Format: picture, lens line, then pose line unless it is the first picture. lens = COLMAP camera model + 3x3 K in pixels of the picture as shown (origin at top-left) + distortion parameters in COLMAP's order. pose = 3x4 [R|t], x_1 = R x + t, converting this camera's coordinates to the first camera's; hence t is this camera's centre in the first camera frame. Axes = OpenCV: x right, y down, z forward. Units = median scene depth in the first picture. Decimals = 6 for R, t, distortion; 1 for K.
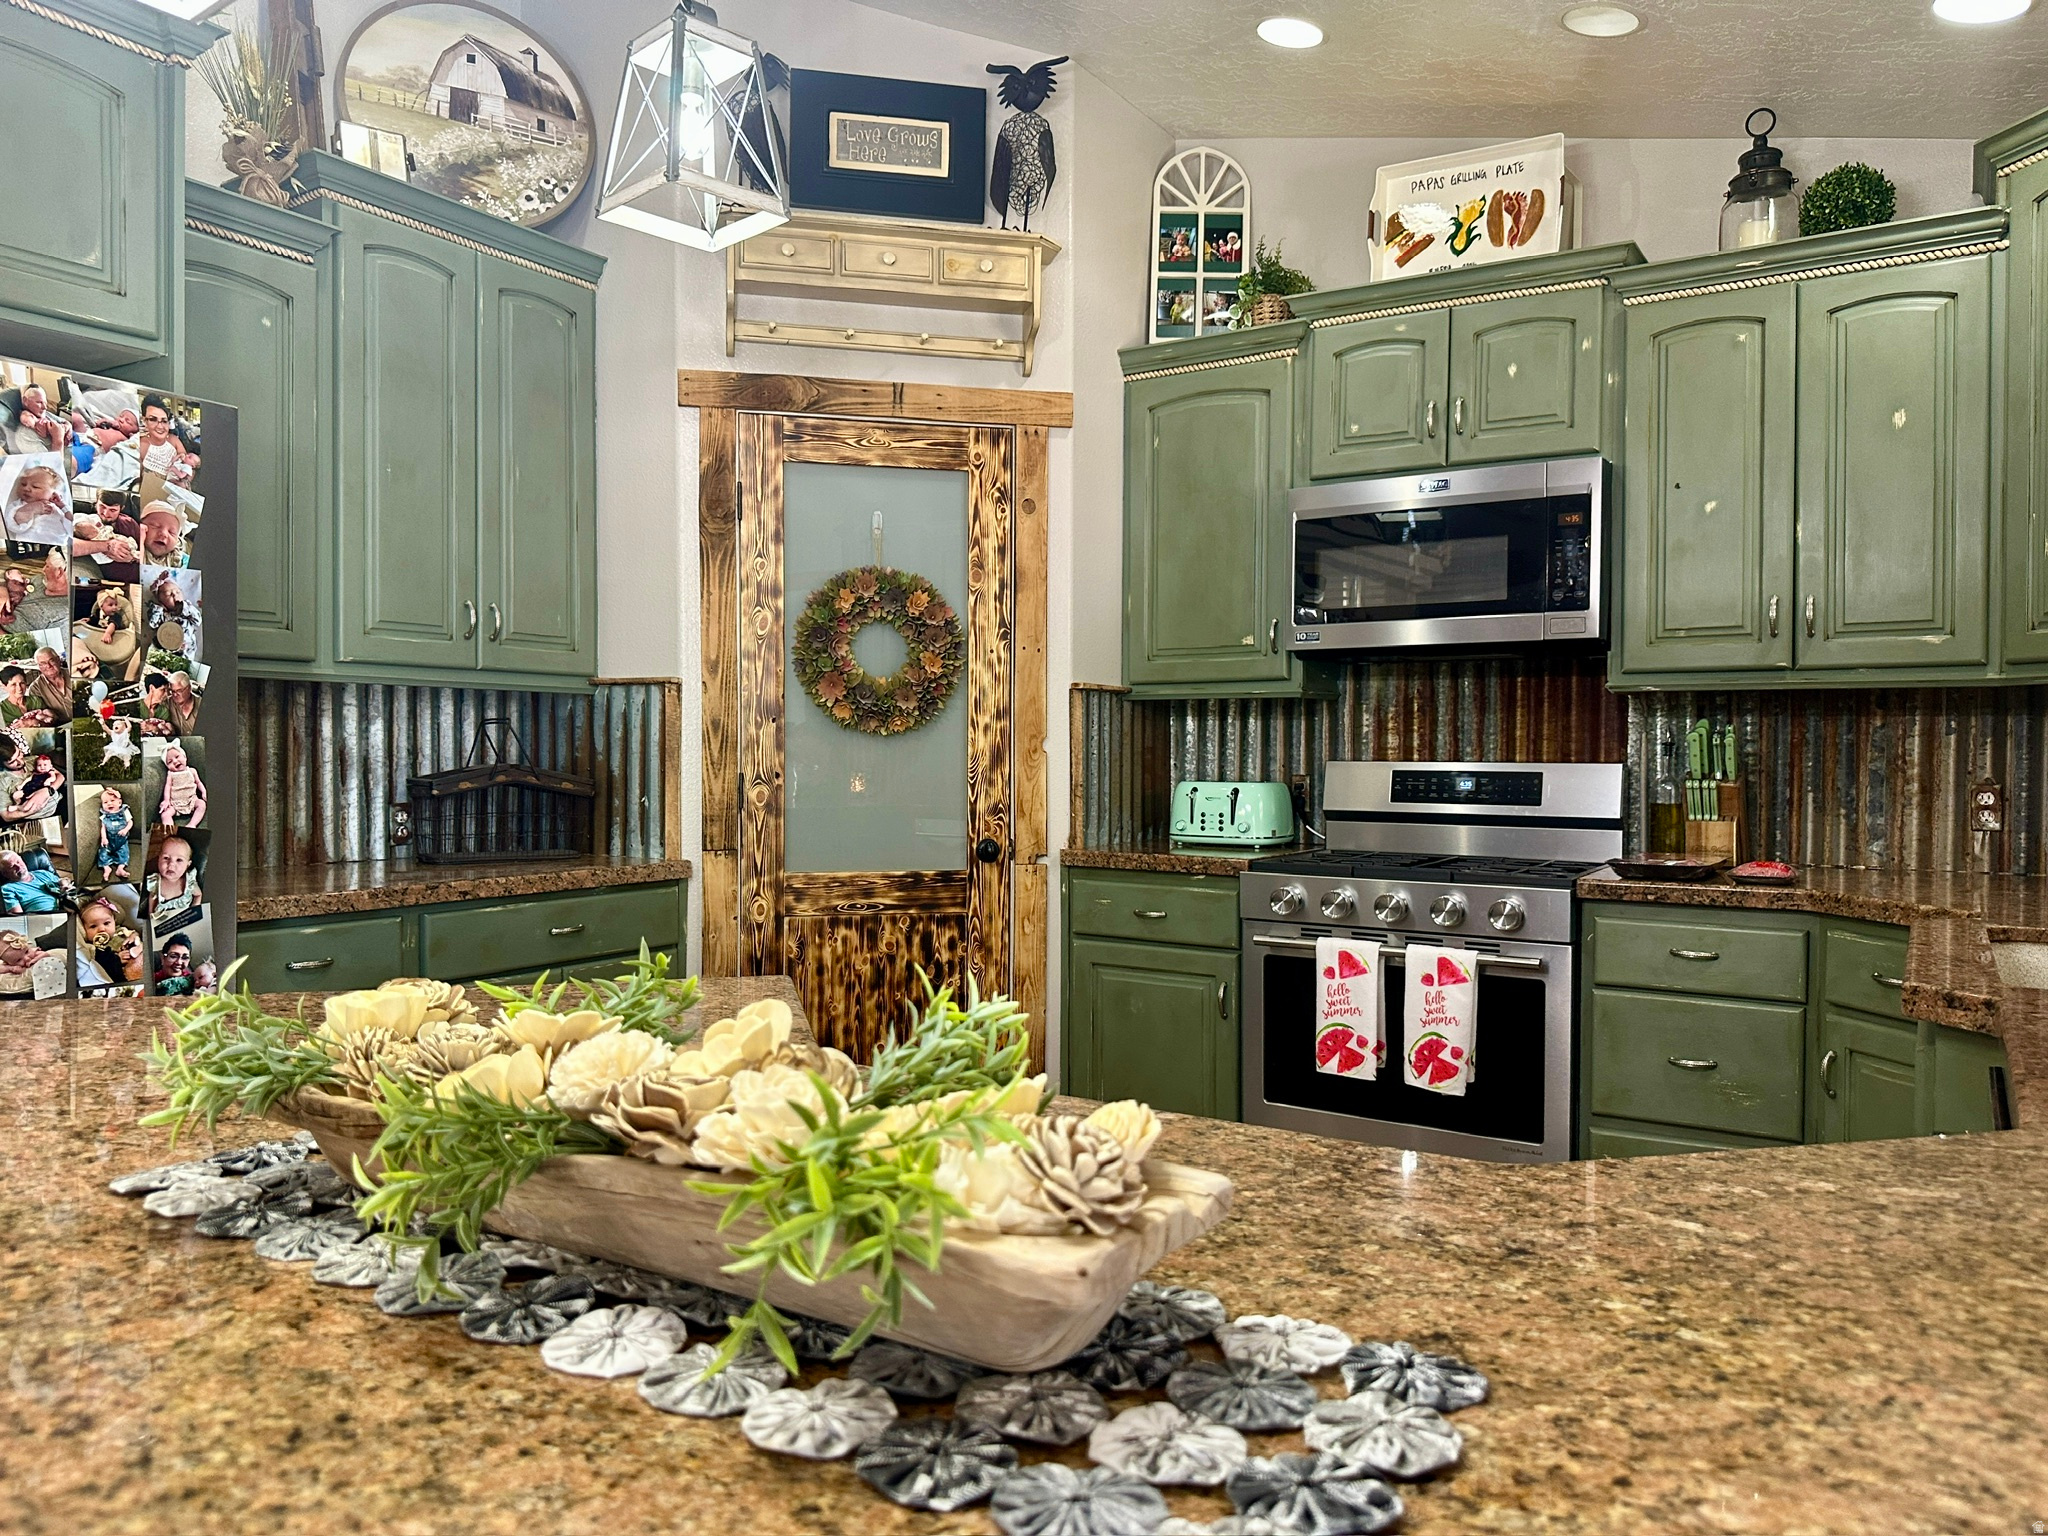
lens RADIAL K [[1435.2, 0, 1024.0], [0, 1435.2, 768.0], [0, 0, 1]] dist [0.006273, 0.002977]
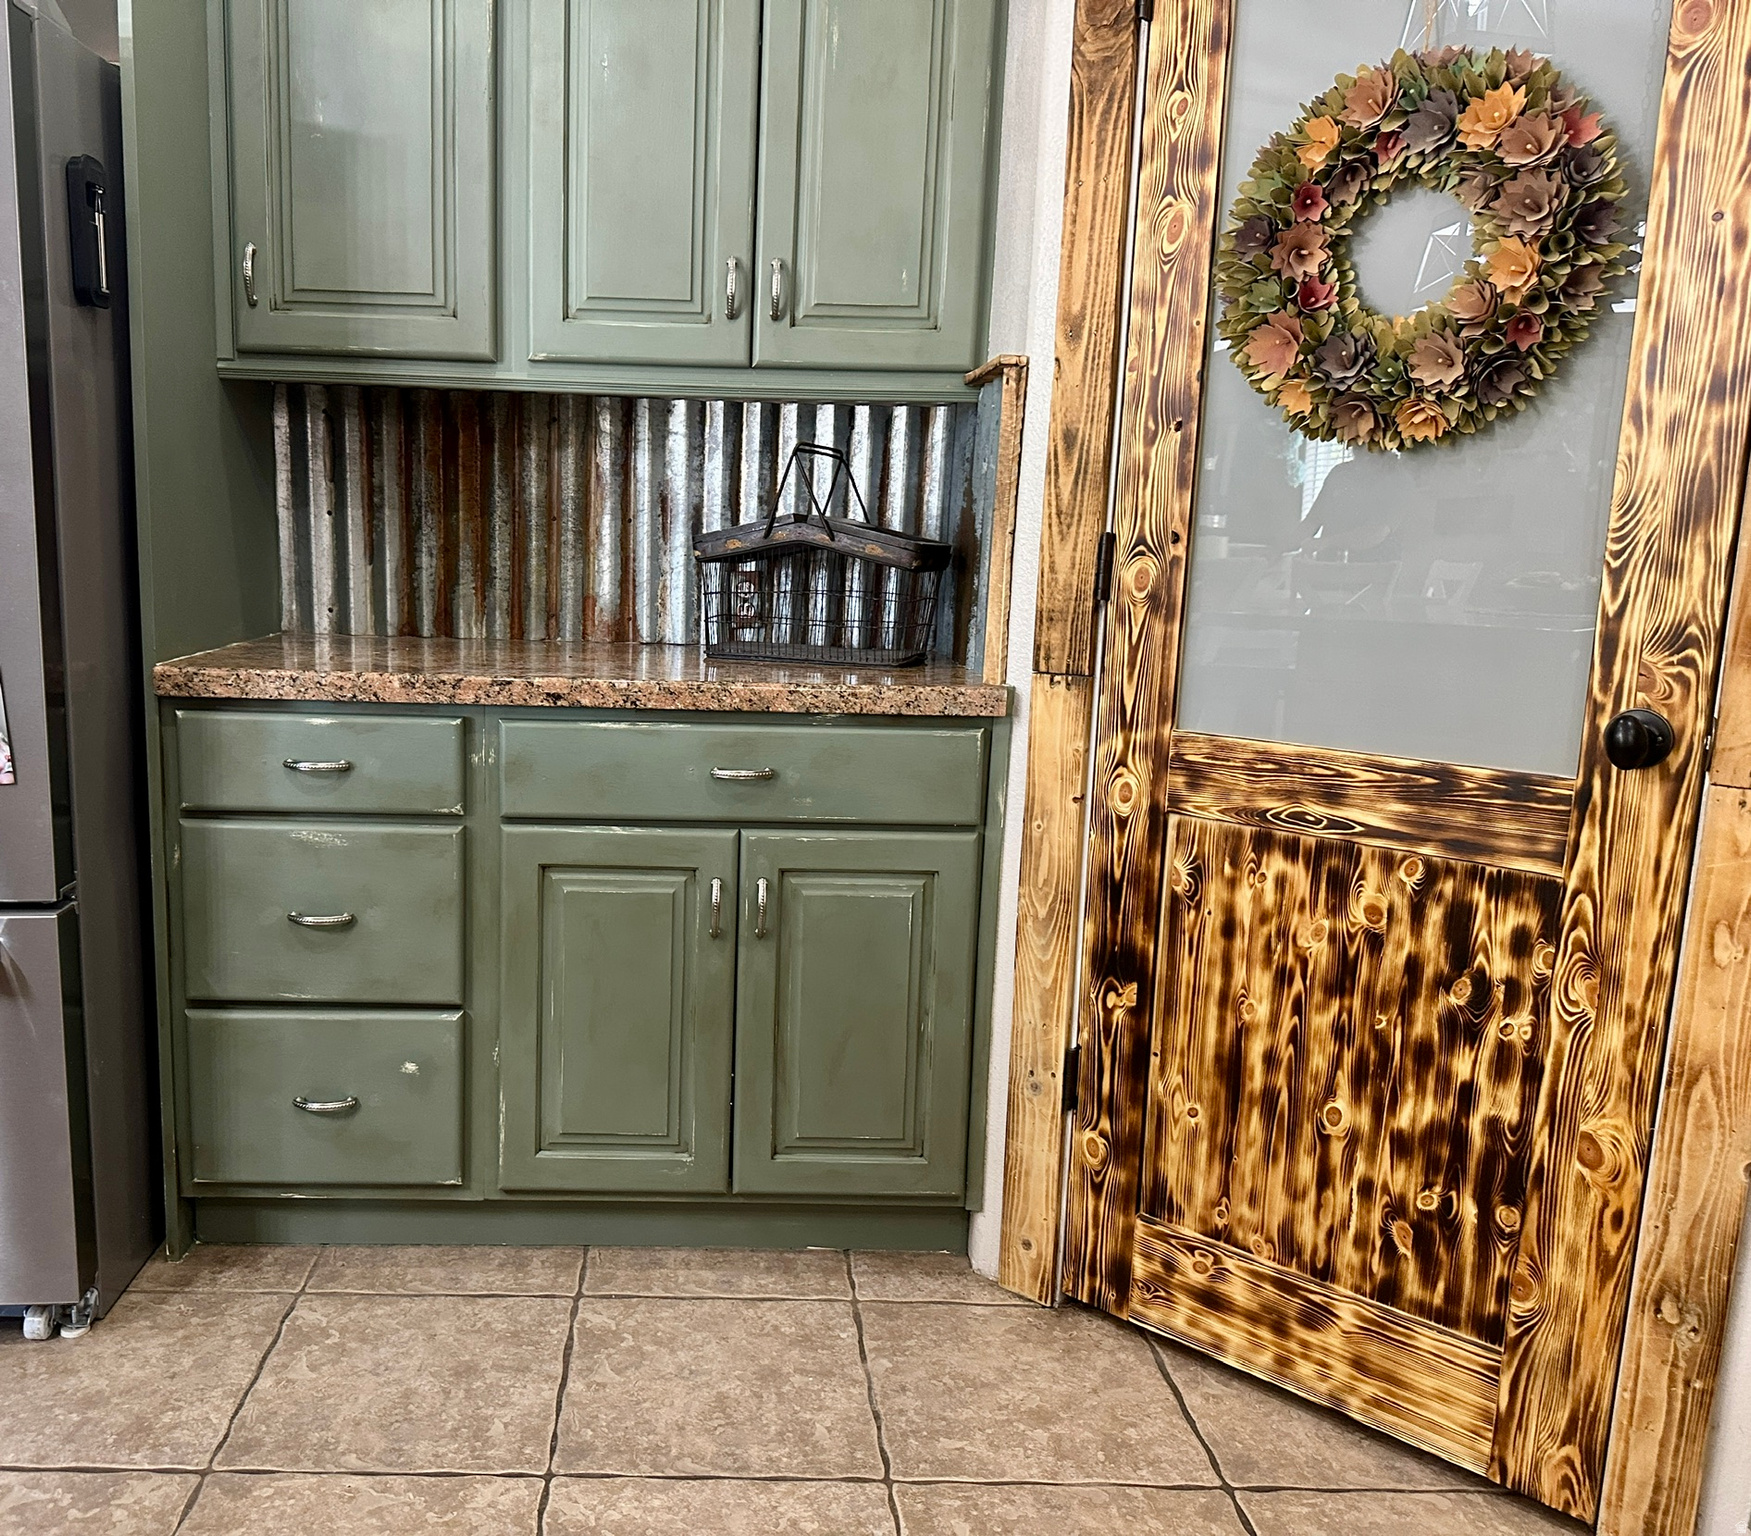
lens RADIAL K [[1357.6, 0, 873.4], [0, 1357.6, 784.8], [0, 0, 1]] dist [-0.002342, -0.027900]
pose [[0.543195, 0.155132, -0.825151, 0.178942], [-0.033432, 0.985999, 0.163364, 0.016243], [0.838941, -0.061152, 0.540776, 0.640158]]
